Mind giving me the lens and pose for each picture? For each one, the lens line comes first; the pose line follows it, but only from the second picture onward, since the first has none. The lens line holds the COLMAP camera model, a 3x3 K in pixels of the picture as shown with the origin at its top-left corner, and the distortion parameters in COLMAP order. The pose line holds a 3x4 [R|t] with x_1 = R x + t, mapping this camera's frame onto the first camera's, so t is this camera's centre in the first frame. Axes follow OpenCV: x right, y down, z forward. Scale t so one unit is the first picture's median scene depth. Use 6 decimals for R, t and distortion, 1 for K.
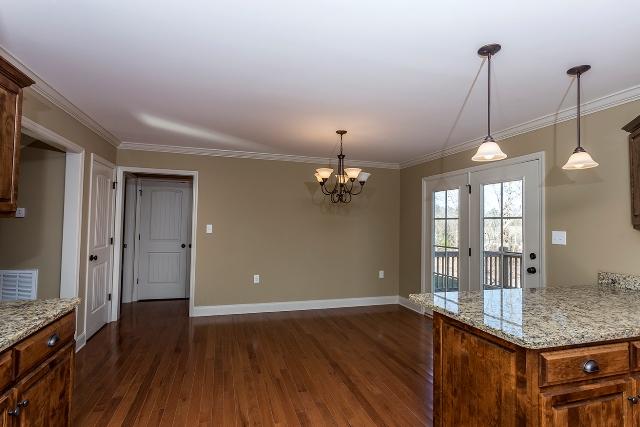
lens RADIAL K [[317.9, 0, 318.3], [0, 317.9, 214.7], [0, 0, 1]] dist [-0.002815, 0.001034]
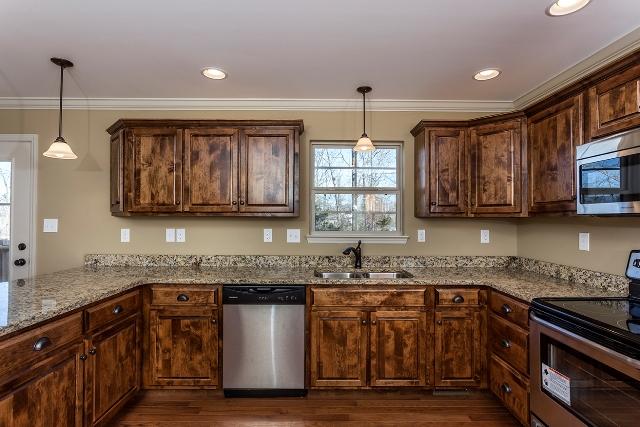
lens RADIAL K [[317.9, 0, 318.5], [0, 317.9, 215.5], [0, 0, 1]] dist [-0.002815, 0.001034]
pose [[0.289133, -0.004205, 0.957280, 0.070093], [-0.030179, 0.999453, 0.013505, 0.003787], [-0.956813, -0.032794, 0.288848, -0.117630]]
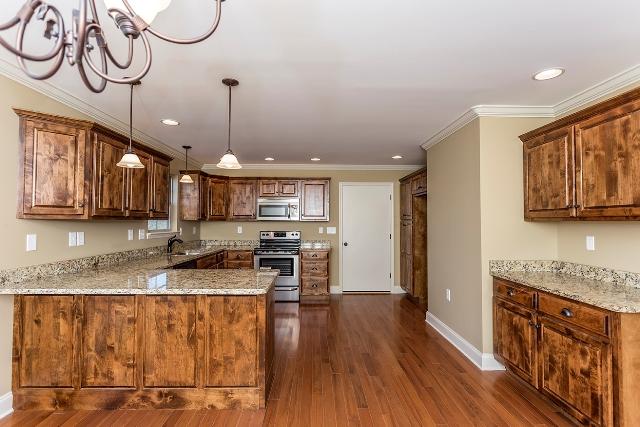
lens RADIAL K [[317.9, 0, 317.0], [0, 317.9, 214.2], [0, 0, 1]] dist [-0.002815, 0.001034]
pose [[-0.958882, -0.019306, 0.283148, -0.146159], [-0.034858, 0.998141, -0.049989, 0.053784], [-0.281656, -0.057804, -0.957773, 1.856672]]
